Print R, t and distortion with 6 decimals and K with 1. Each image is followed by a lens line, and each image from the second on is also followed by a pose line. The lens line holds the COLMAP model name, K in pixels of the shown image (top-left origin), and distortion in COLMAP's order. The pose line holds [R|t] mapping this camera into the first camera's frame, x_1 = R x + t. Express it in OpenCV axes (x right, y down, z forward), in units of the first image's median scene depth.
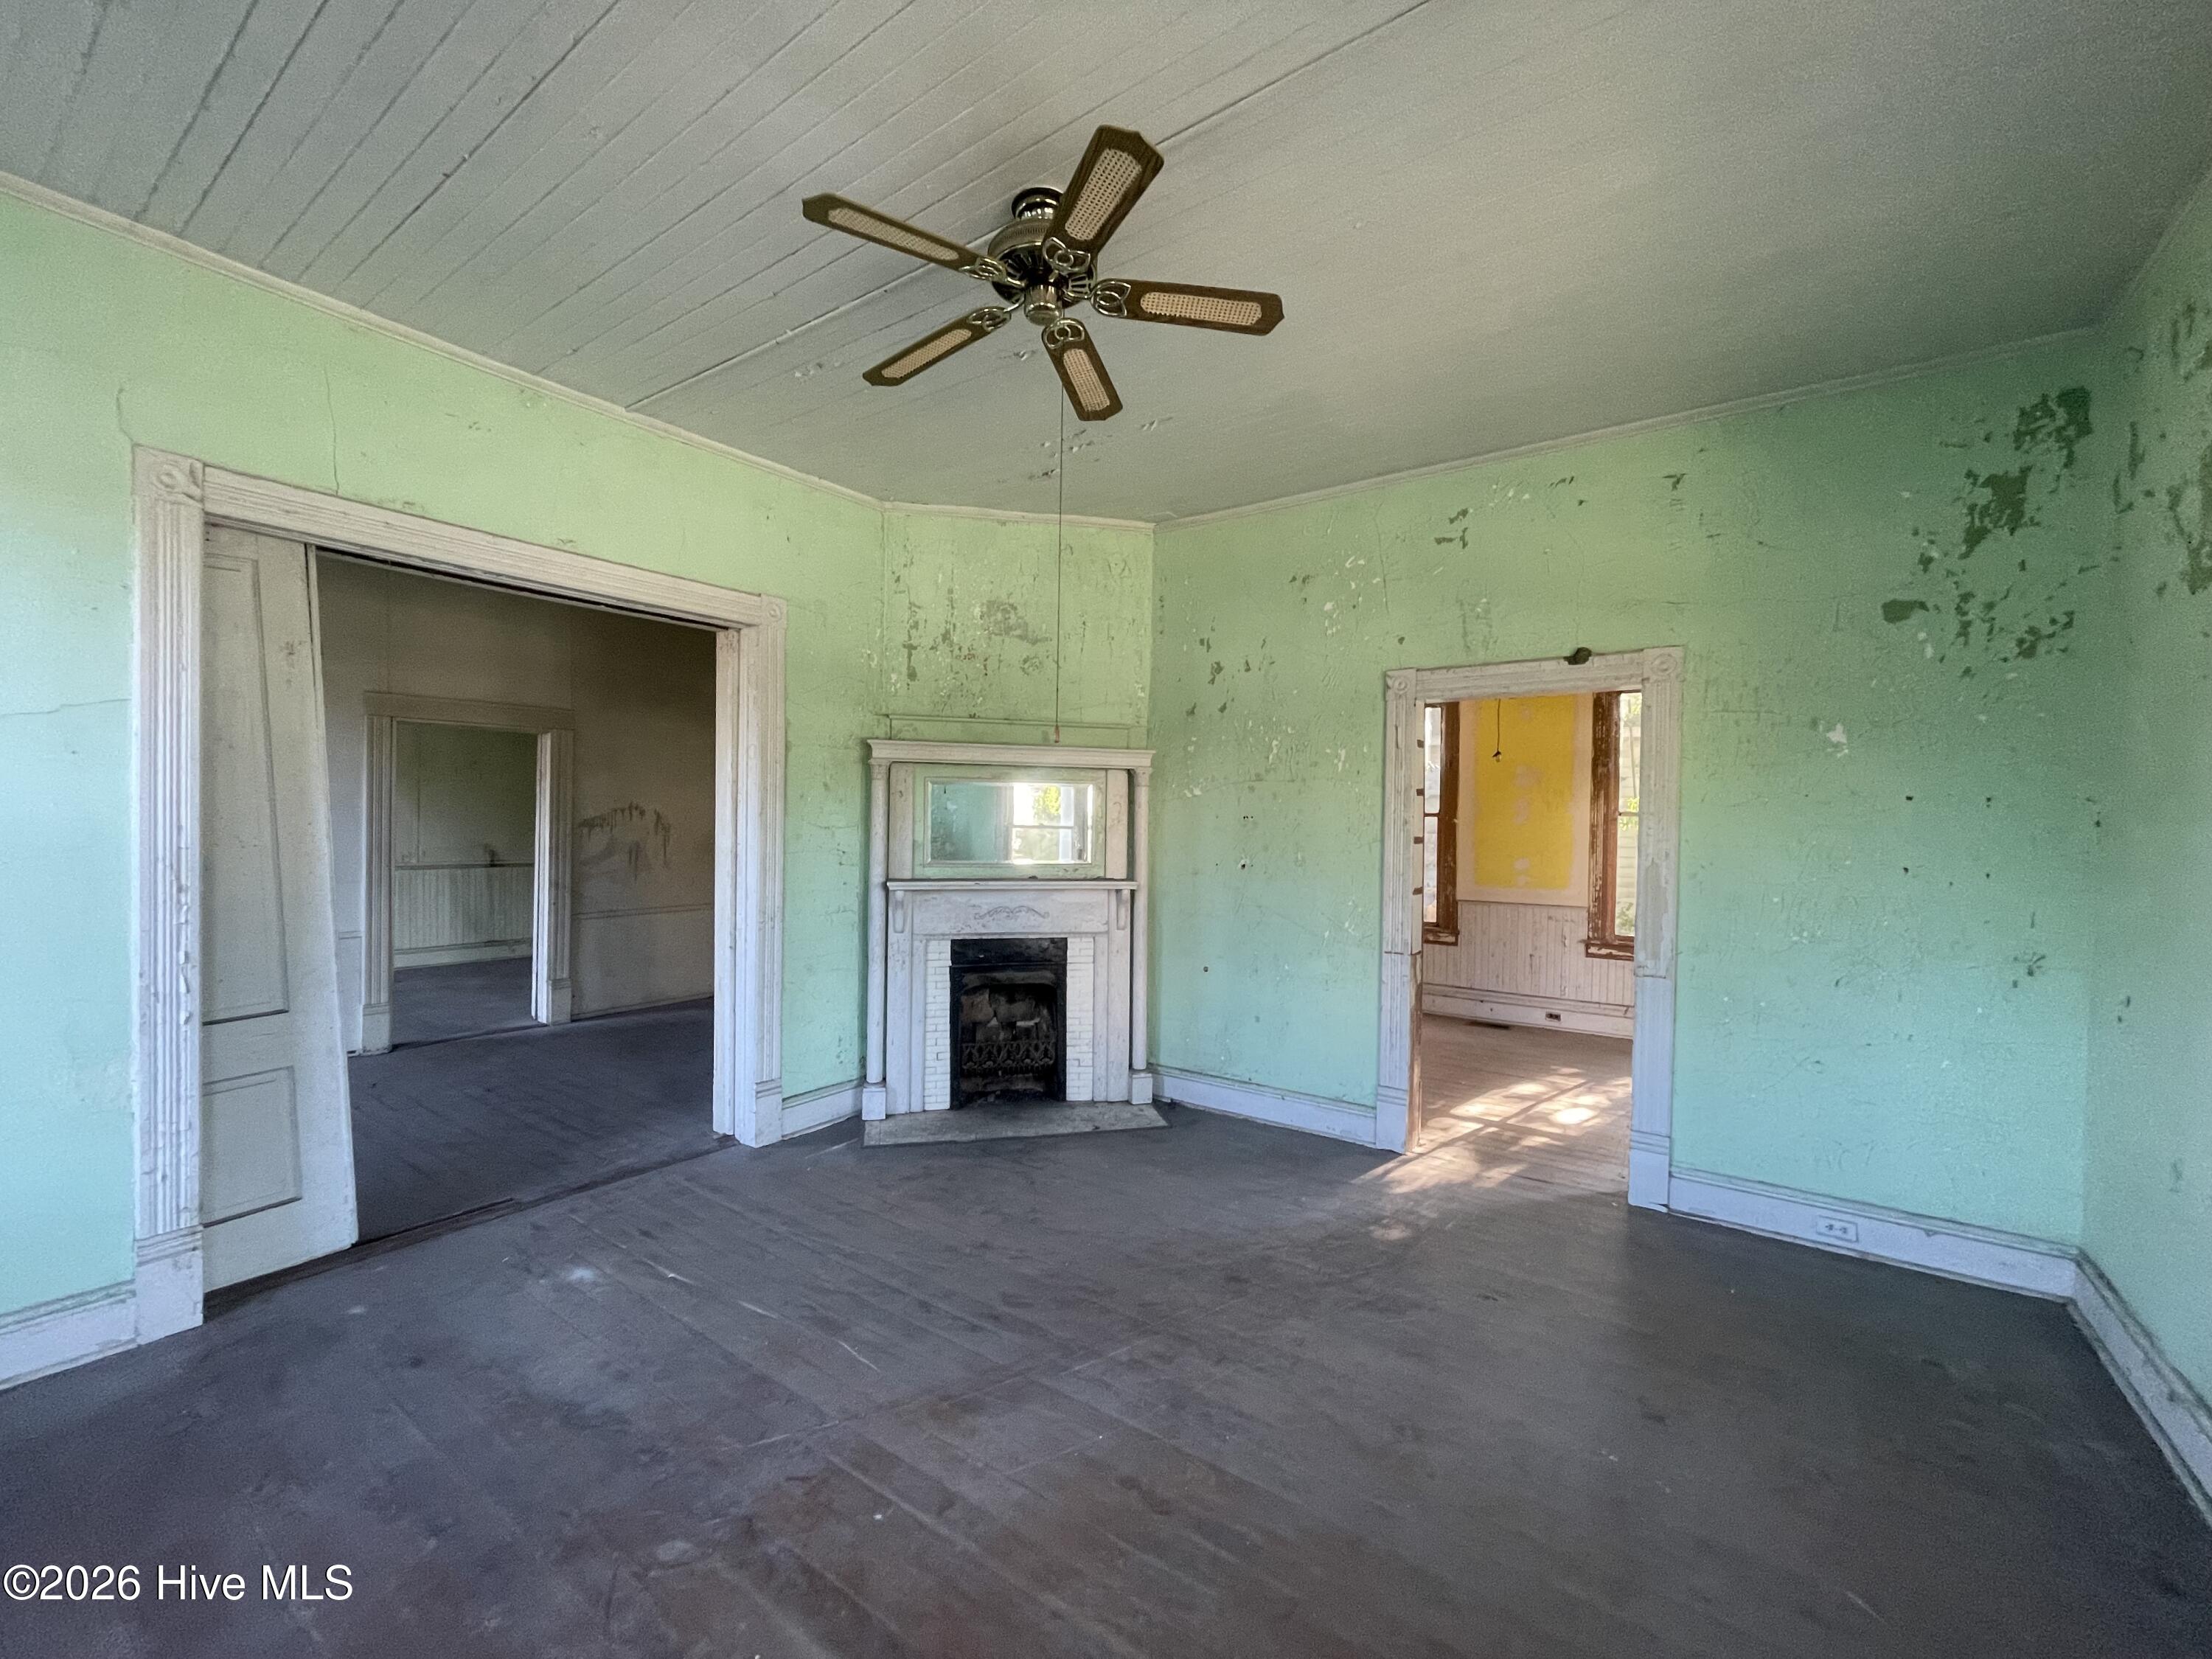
lens RADIAL K [[891.8, 0, 1109.5], [0, 891.8, 827.2], [0, 0, 1]] dist [-0.001782, 0.001043]
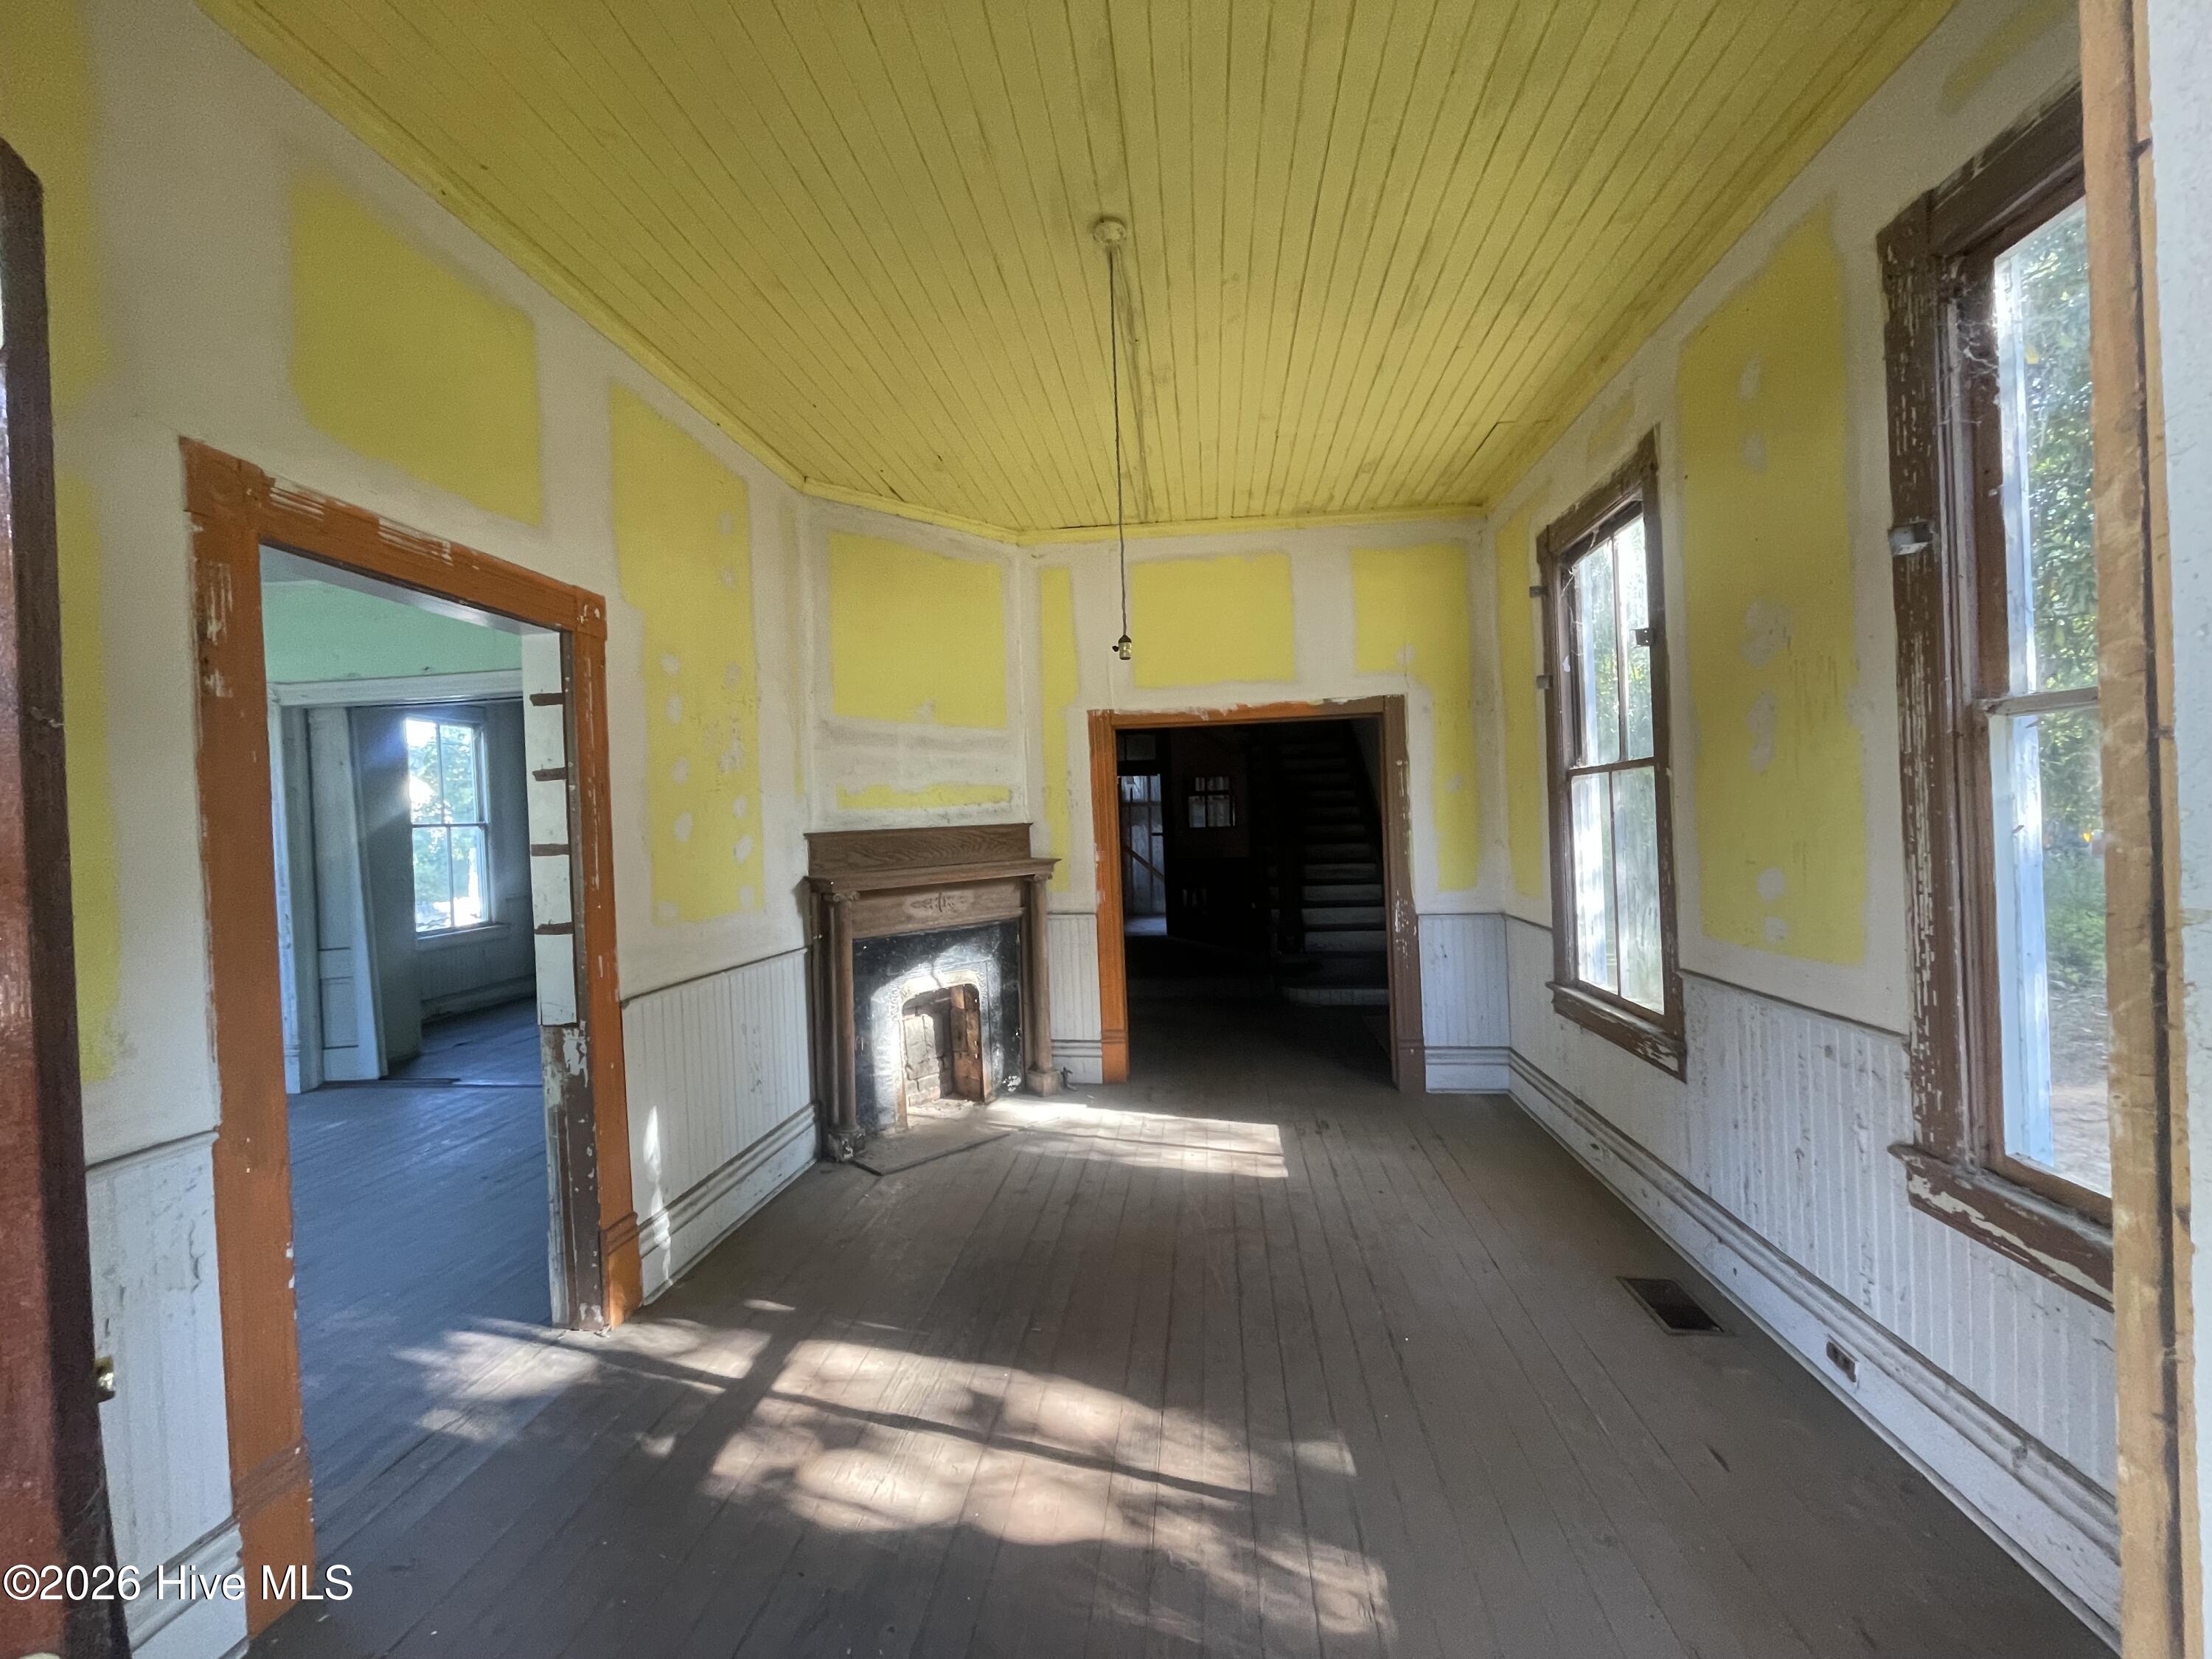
lens RADIAL K [[891.8, 0, 1095.8], [0, 891.8, 828.6], [0, 0, 1]] dist [-0.001782, 0.001043]
pose [[0.487562, -0.027221, -0.872664, 0.858017], [0.041695, 0.999099, -0.007870, 0.015157], [0.872092, -0.032549, 0.488258, 0.805096]]
